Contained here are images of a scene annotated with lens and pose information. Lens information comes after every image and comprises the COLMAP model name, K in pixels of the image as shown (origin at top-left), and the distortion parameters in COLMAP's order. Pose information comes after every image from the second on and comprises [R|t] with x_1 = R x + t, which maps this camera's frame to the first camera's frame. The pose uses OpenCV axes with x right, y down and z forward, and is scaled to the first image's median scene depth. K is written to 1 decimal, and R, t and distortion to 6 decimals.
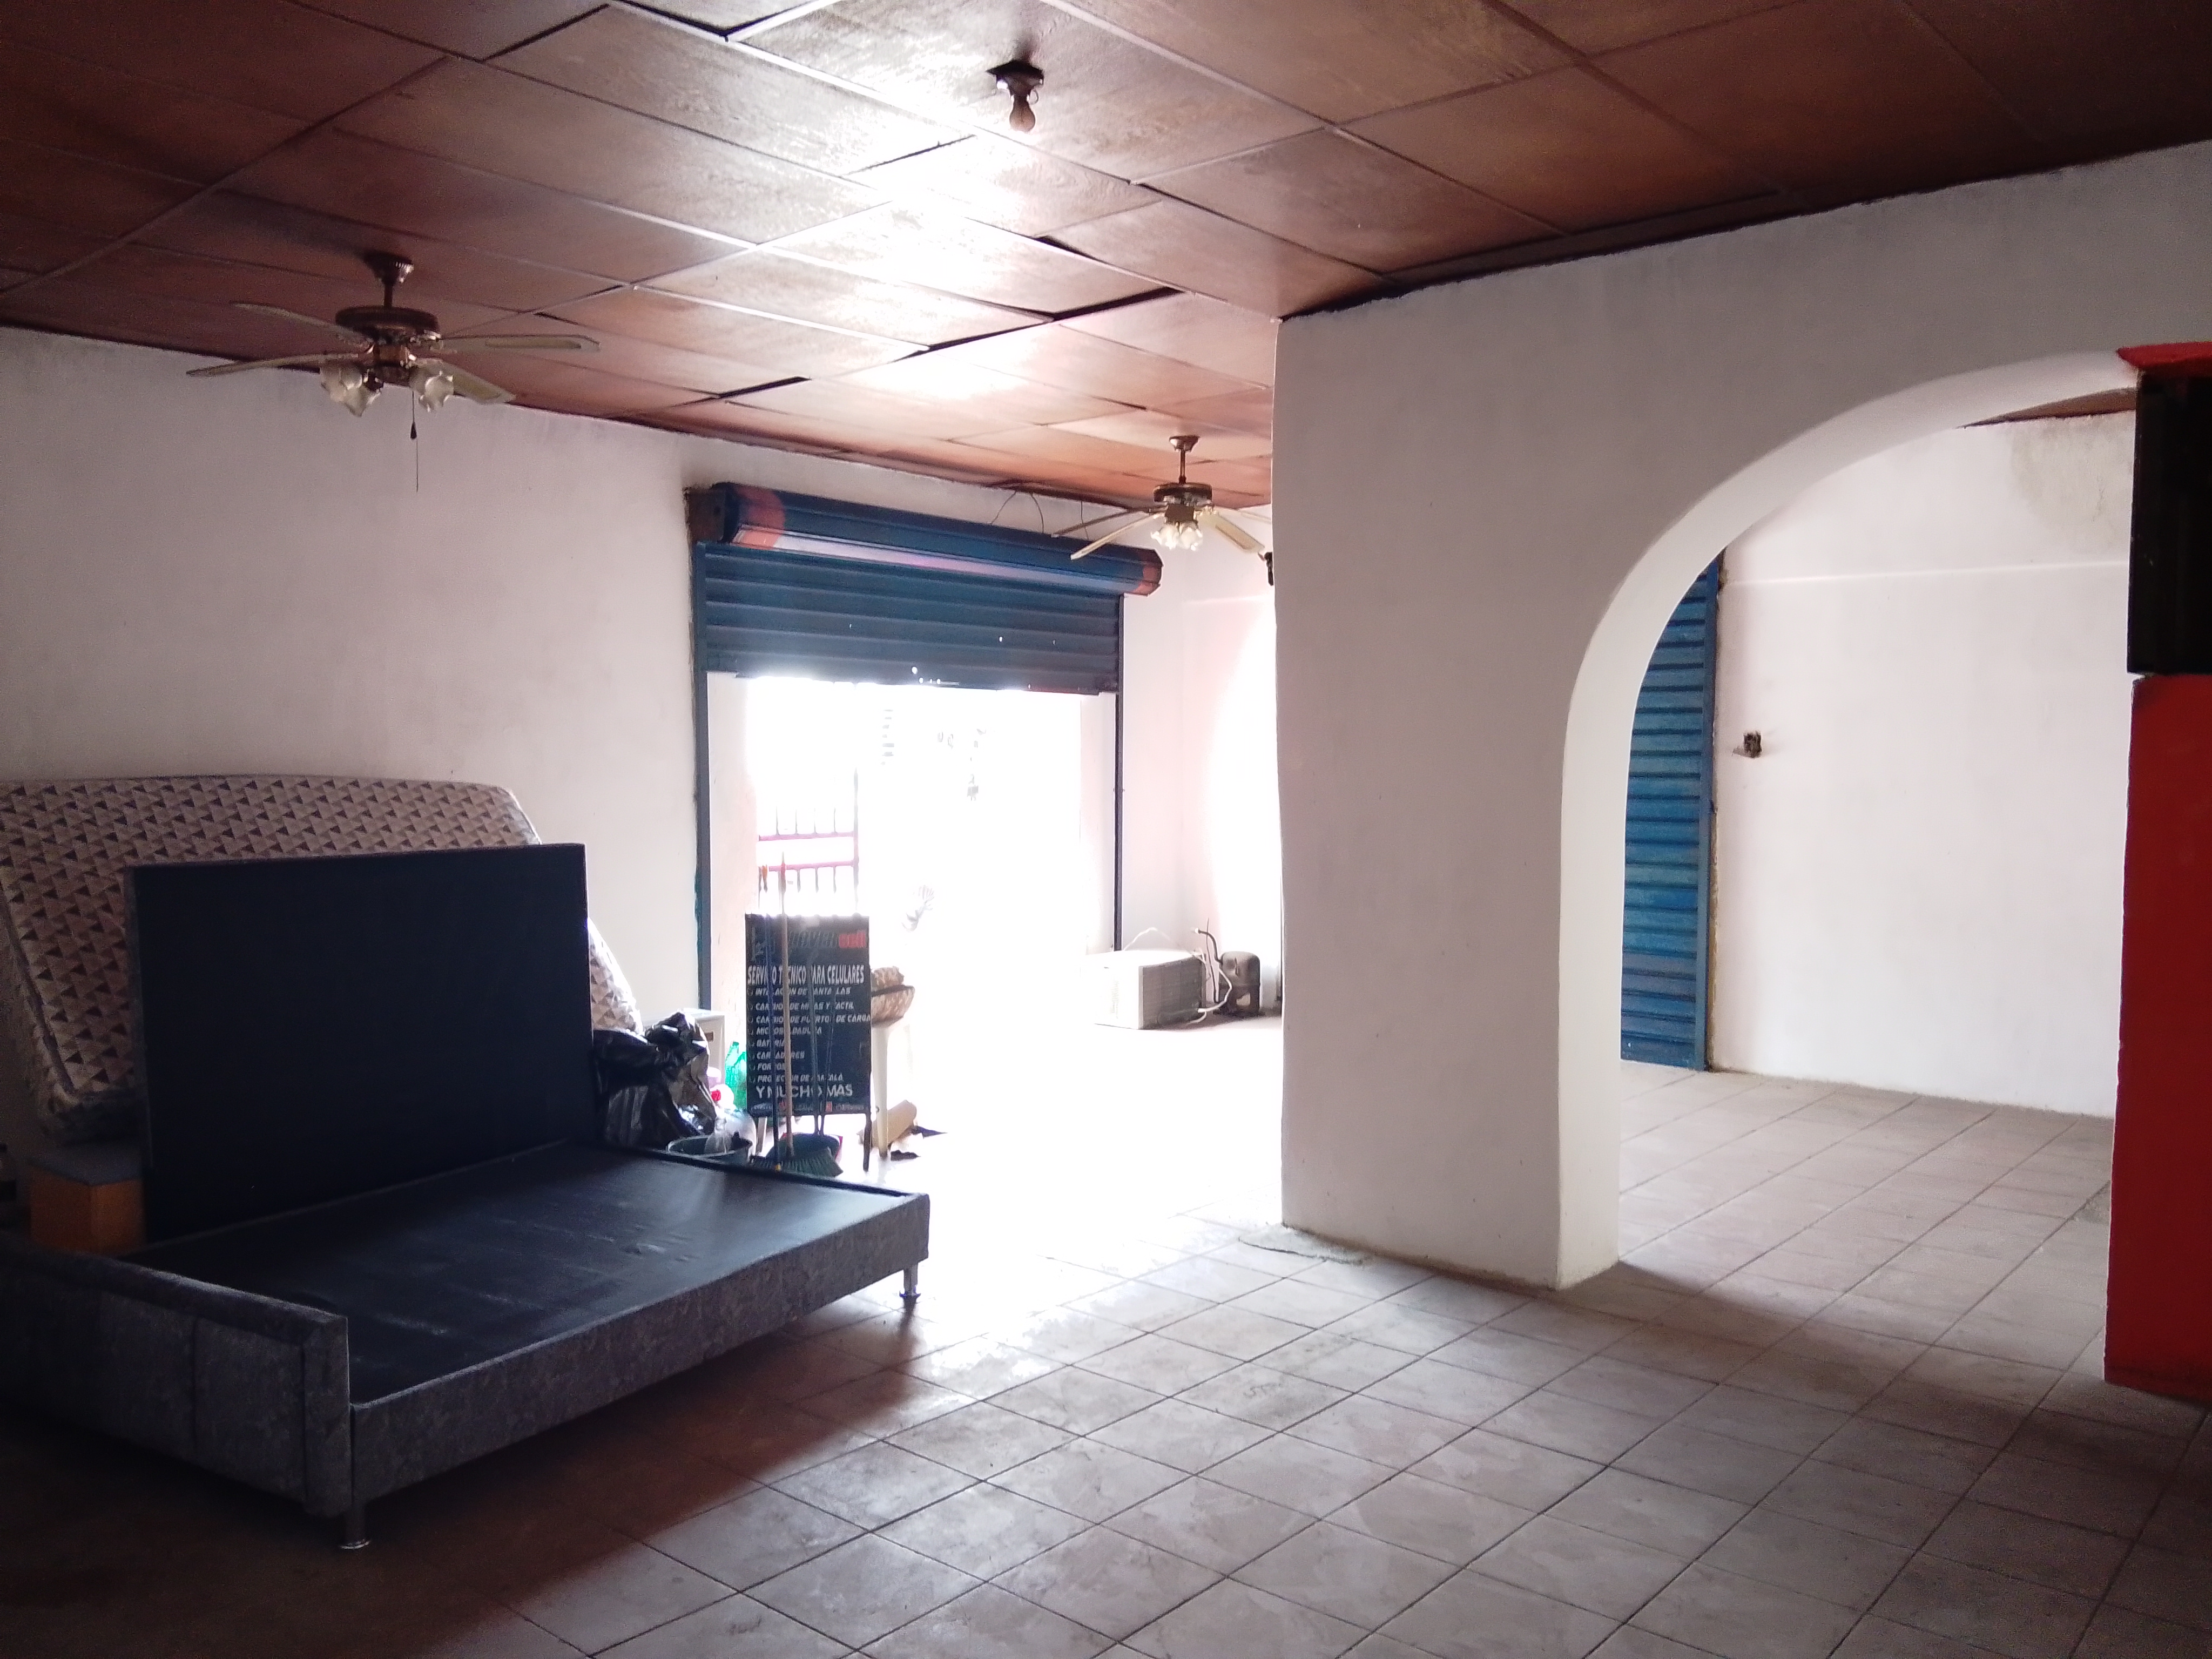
lens RADIAL K [[1775.7, 0, 1107.7], [0, 1775.7, 821.8], [0, 0, 1]] dist [0.117361, -0.194141]
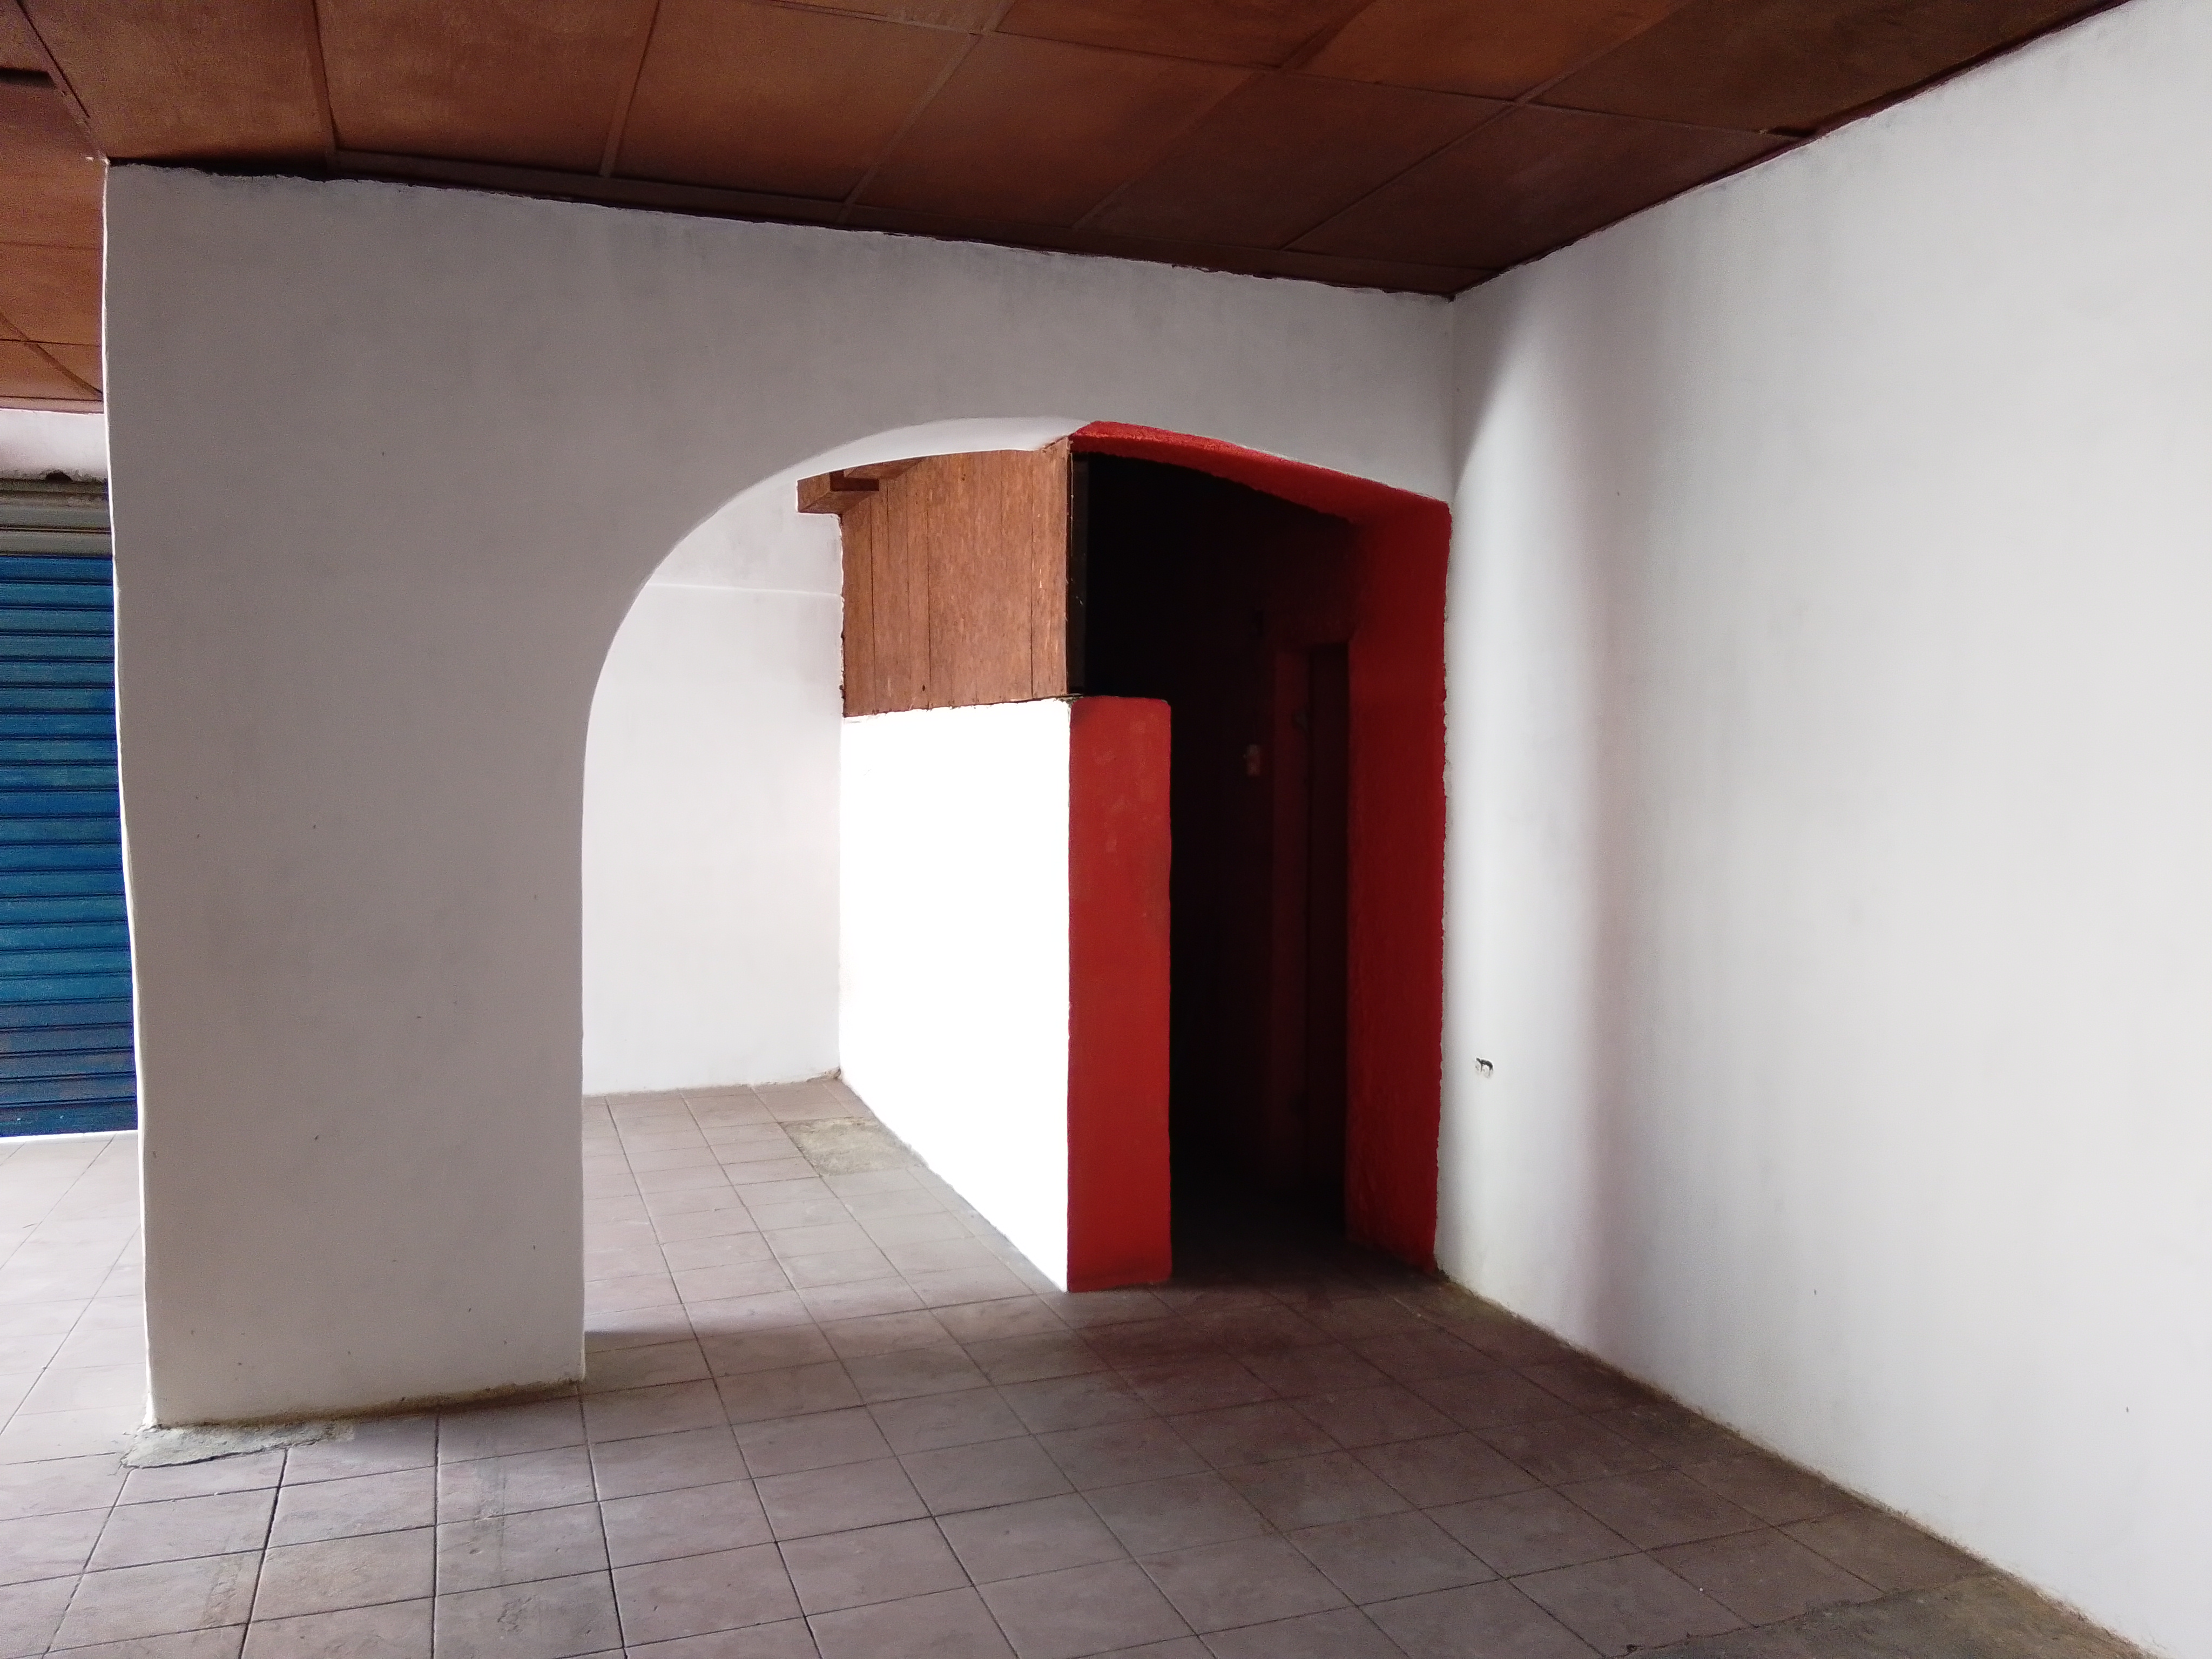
lens RADIAL K [[1775.7, 0, 1101.9], [0, 1775.7, 824.7], [0, 0, 1]] dist [0.117361, -0.194141]
pose [[0.492060, -0.047156, 0.869283, -0.417337], [0.042944, 0.998631, 0.029865, -0.028121], [-0.869501, 0.022635, 0.493412, 0.379271]]
